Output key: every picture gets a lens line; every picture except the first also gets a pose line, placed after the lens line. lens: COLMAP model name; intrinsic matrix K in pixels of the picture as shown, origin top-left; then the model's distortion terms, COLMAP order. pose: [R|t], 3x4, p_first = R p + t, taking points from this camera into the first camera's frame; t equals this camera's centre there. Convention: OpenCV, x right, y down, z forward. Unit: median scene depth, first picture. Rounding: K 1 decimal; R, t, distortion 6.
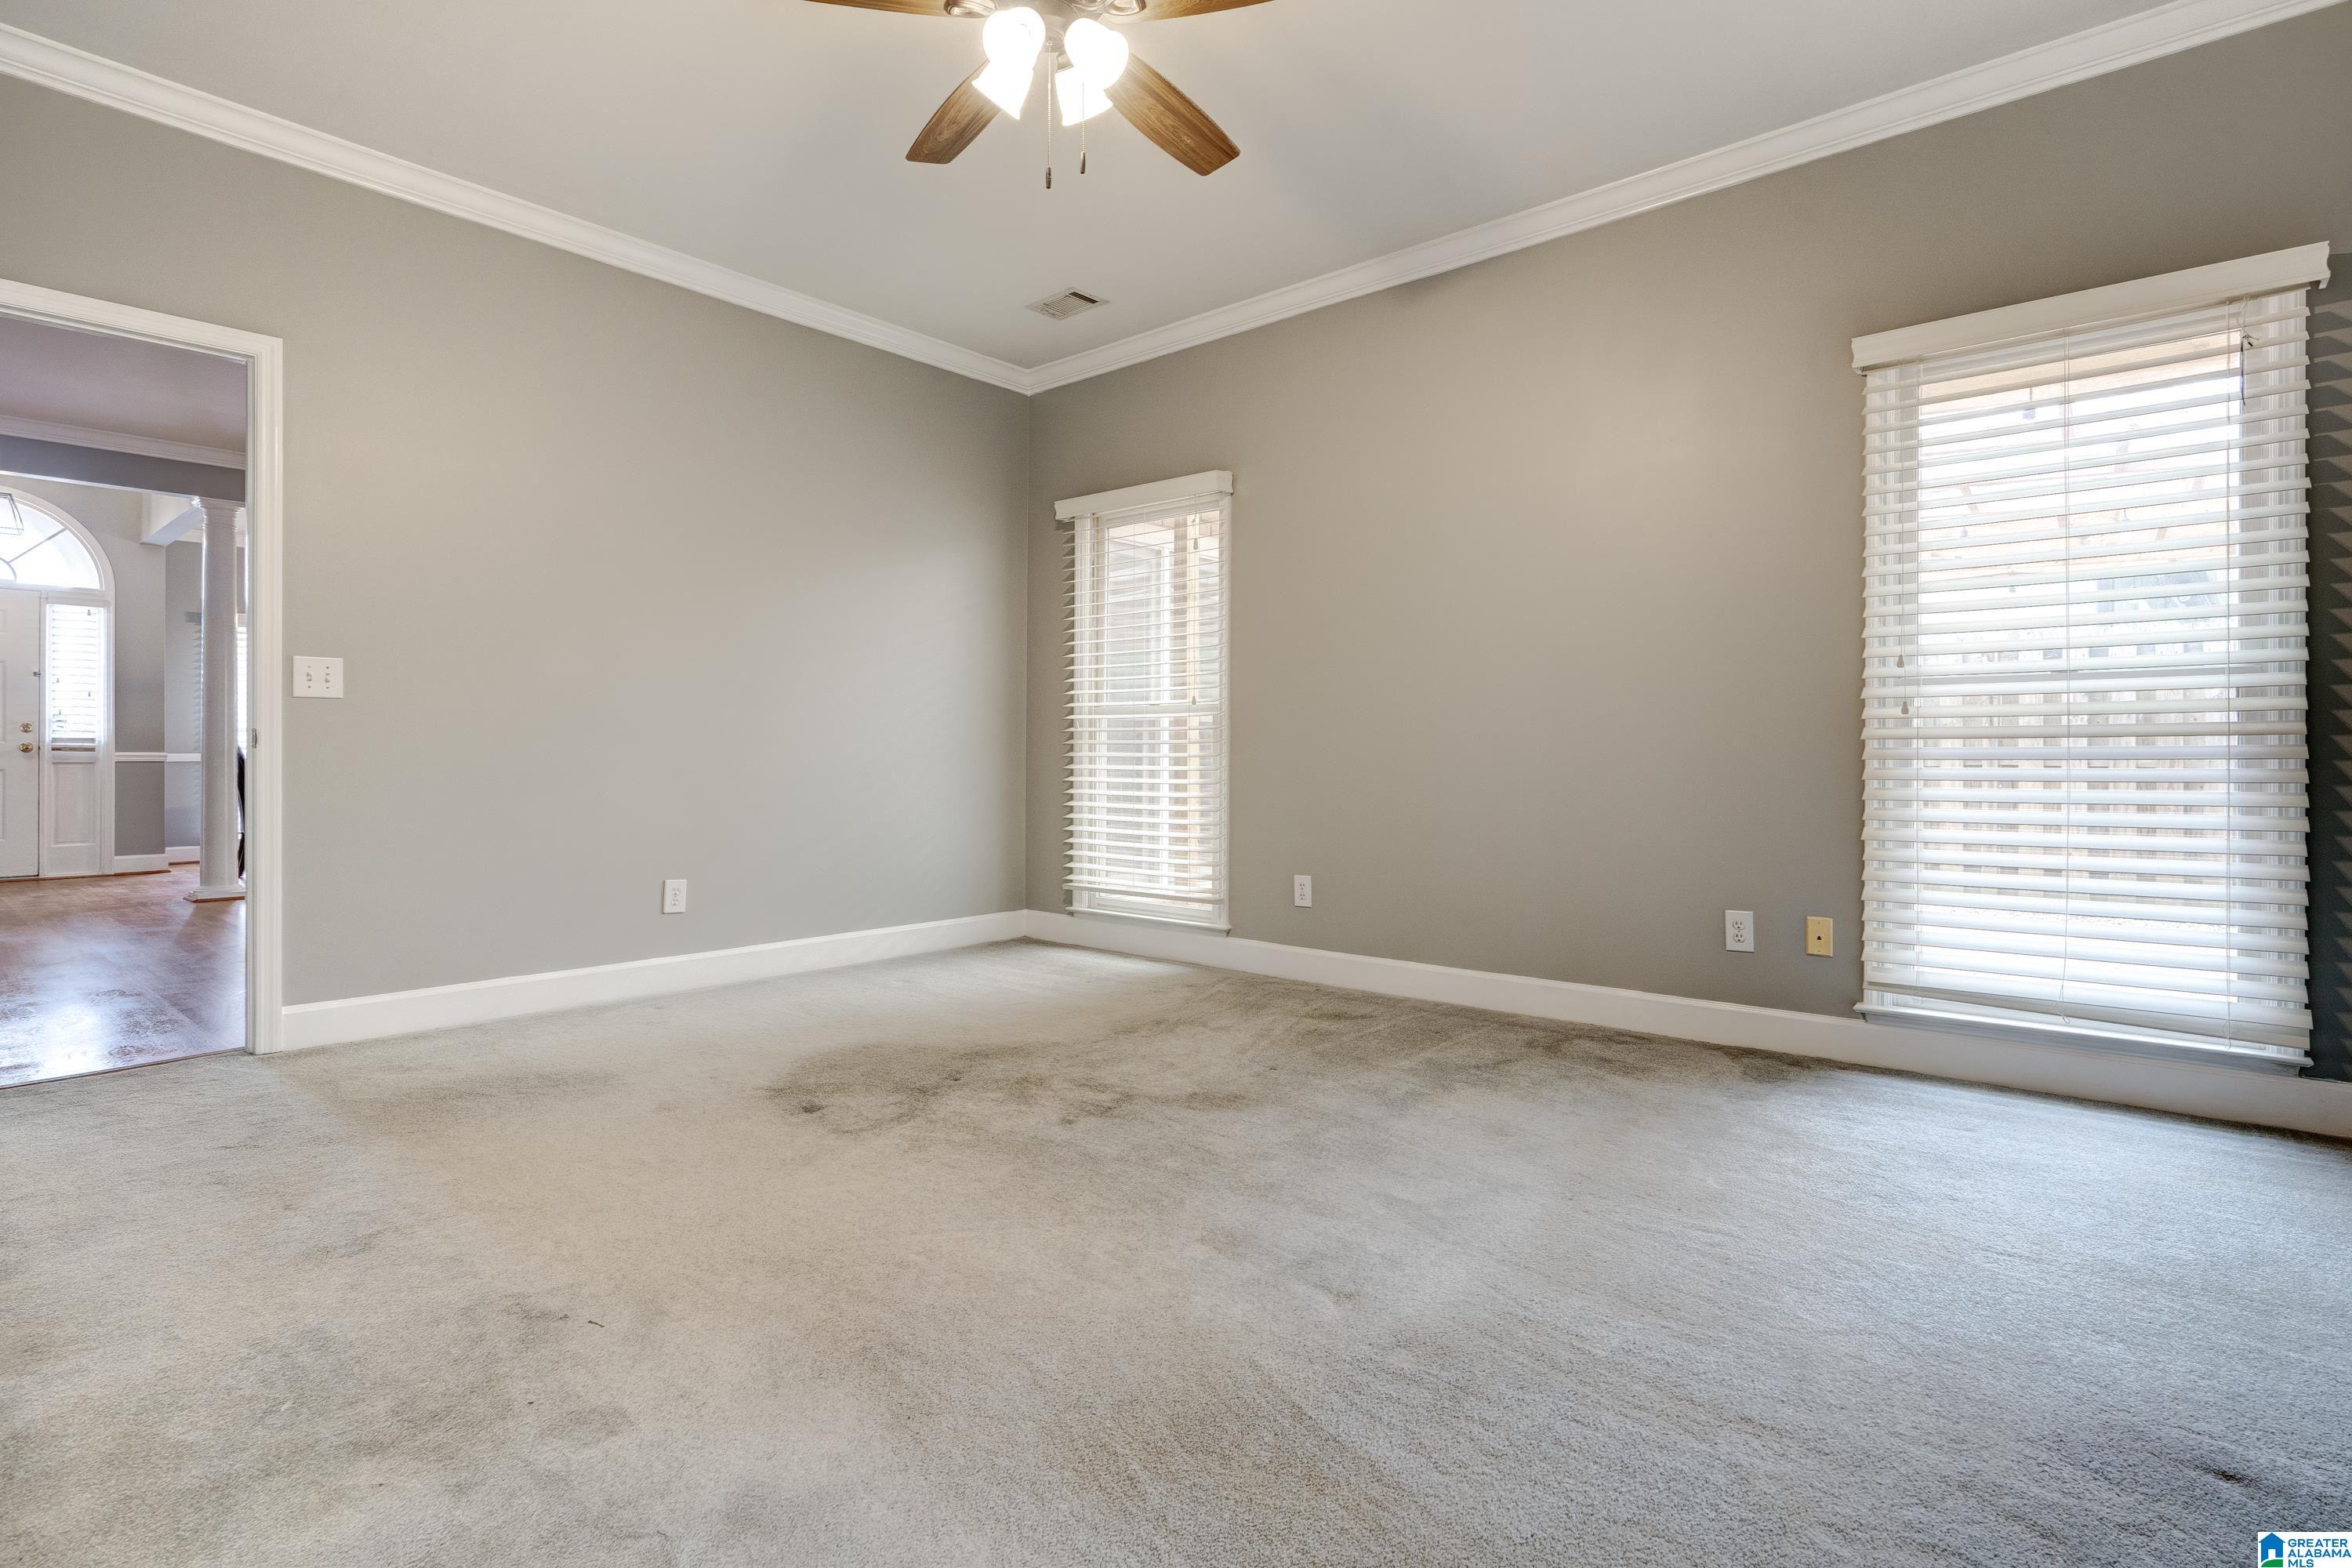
lens RADIAL K [[1151.5, 0, 1176.0], [0, 1151.5, 784.0], [0, 0, 1]] dist [-0.000720, -0.000073]
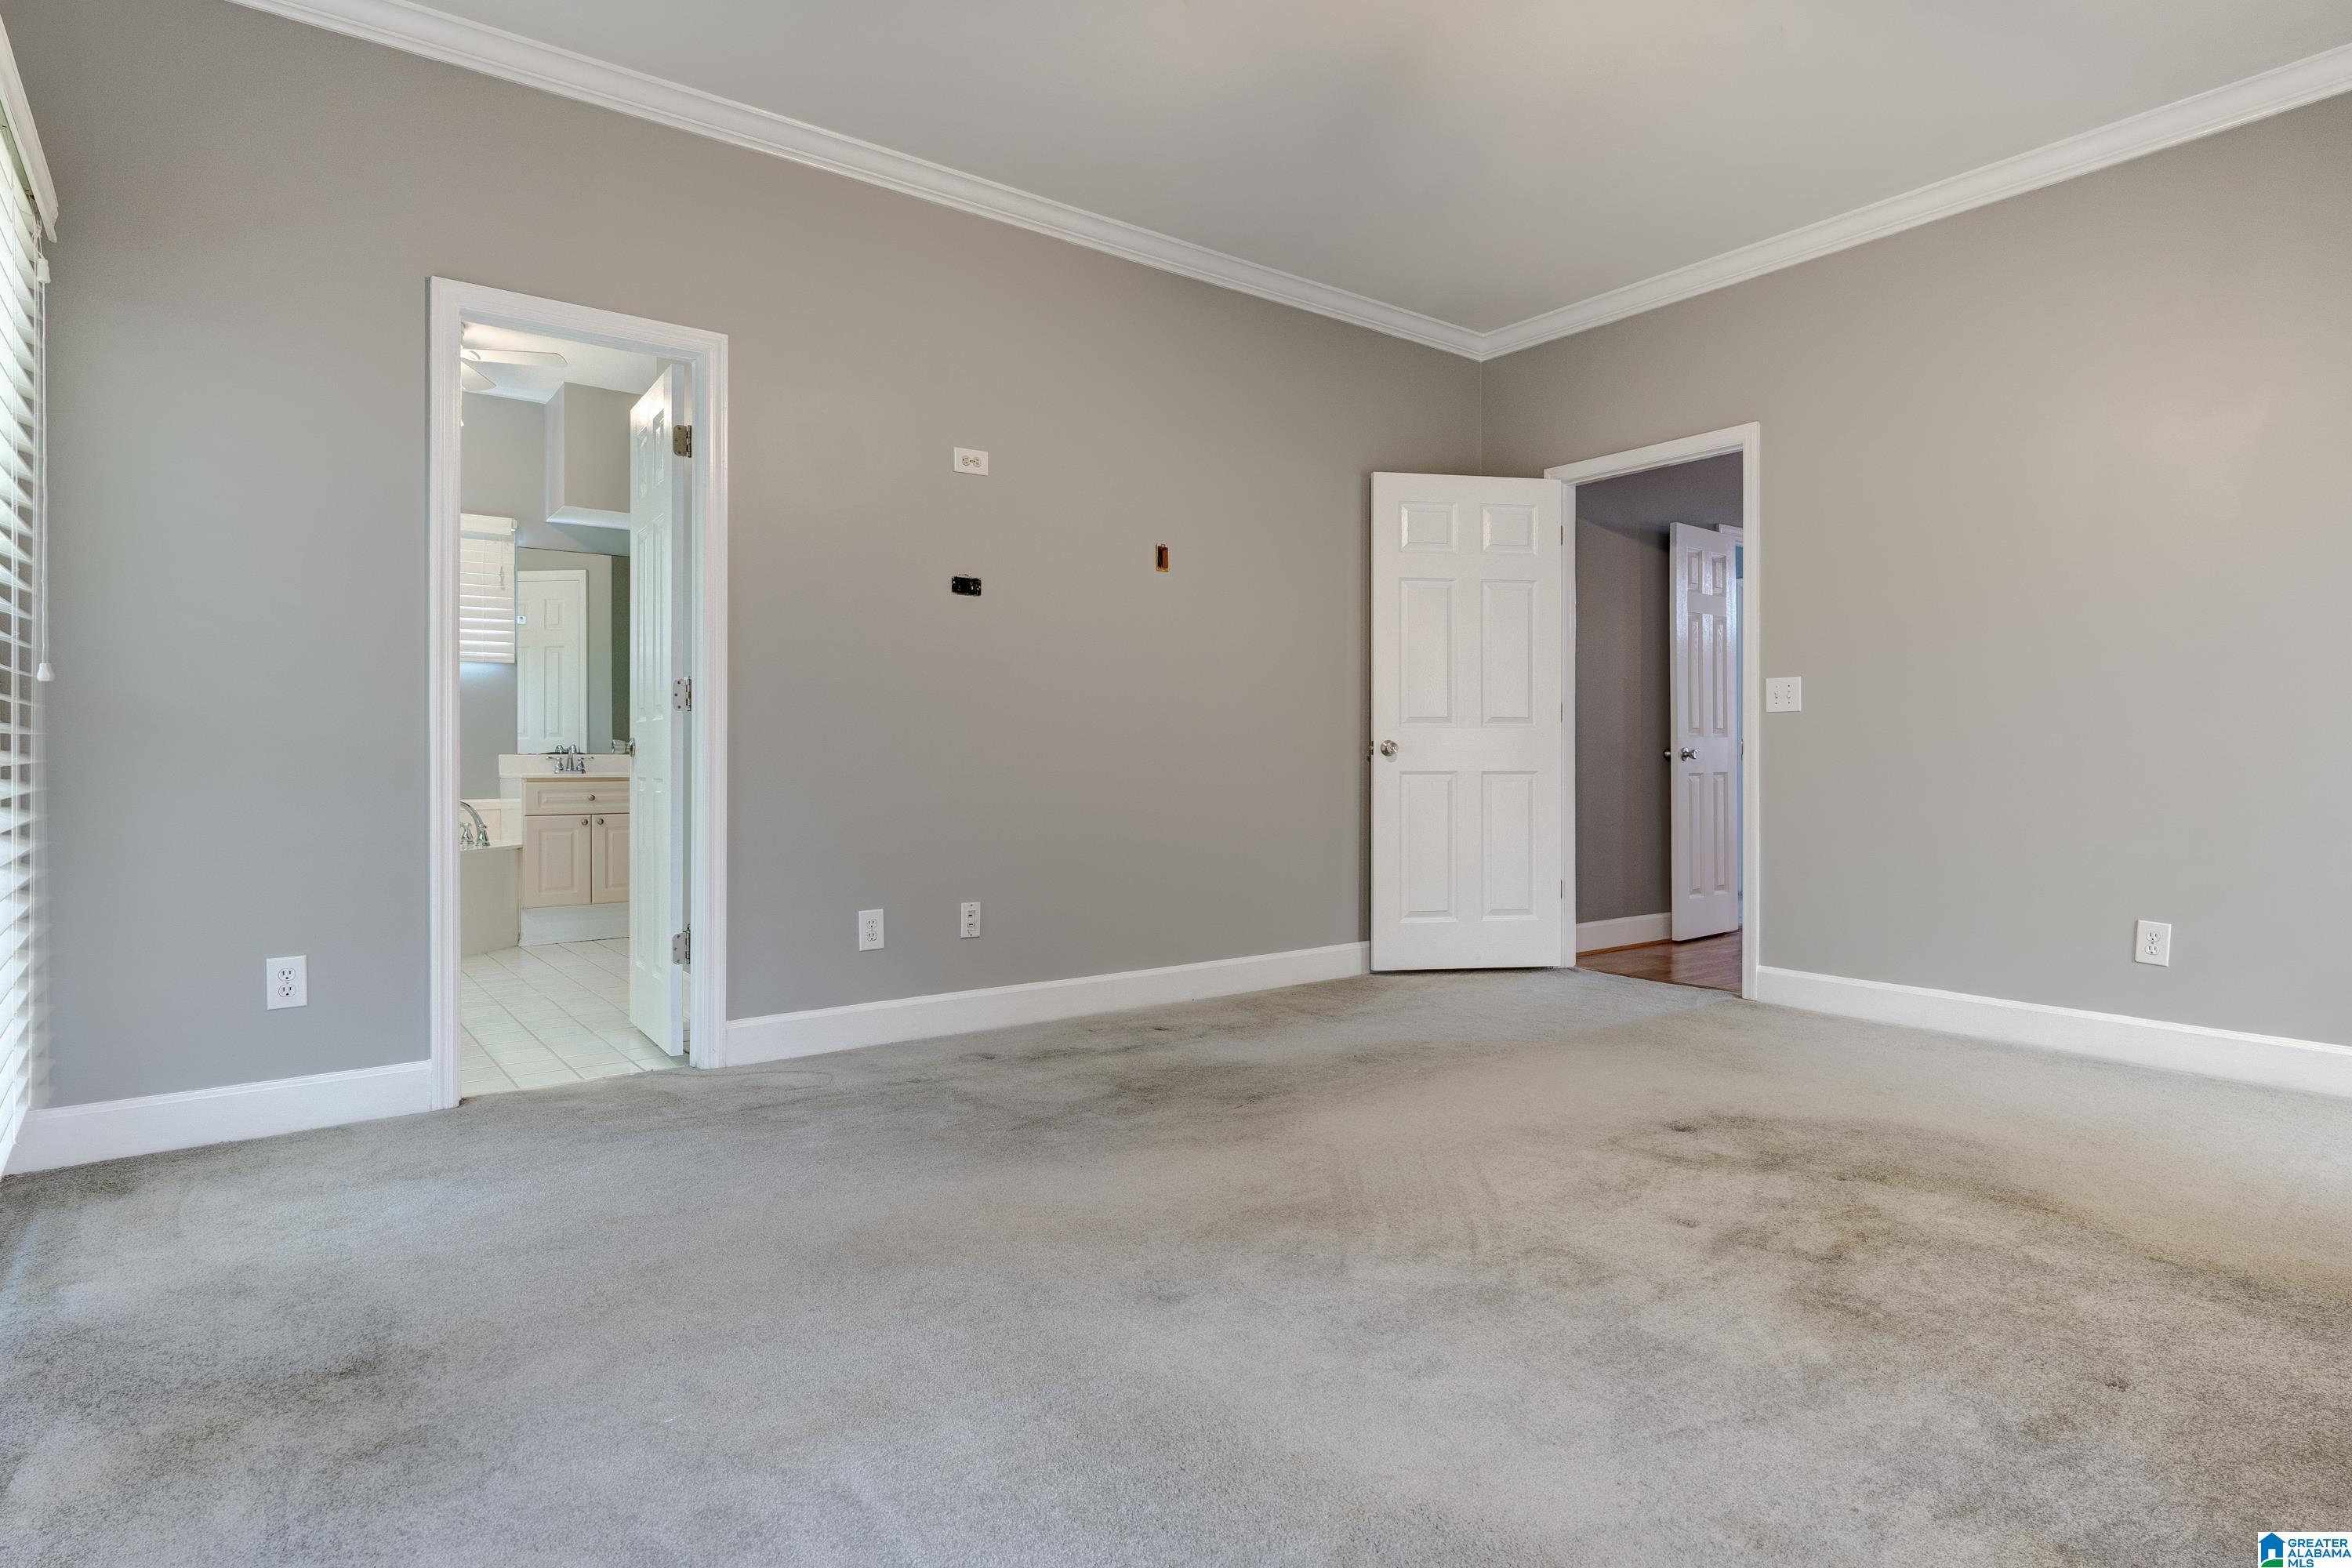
lens RADIAL K [[1270.7, 0, 1173.9], [0, 1270.7, 772.9], [0, 0, 1]] dist [0.000491, 0.000086]
pose [[-0.211912, 0.001998, -0.977287, 0.766205], [-0.025309, 0.999651, 0.007531, -0.008271], [0.976961, 0.026330, -0.211787, 0.777310]]
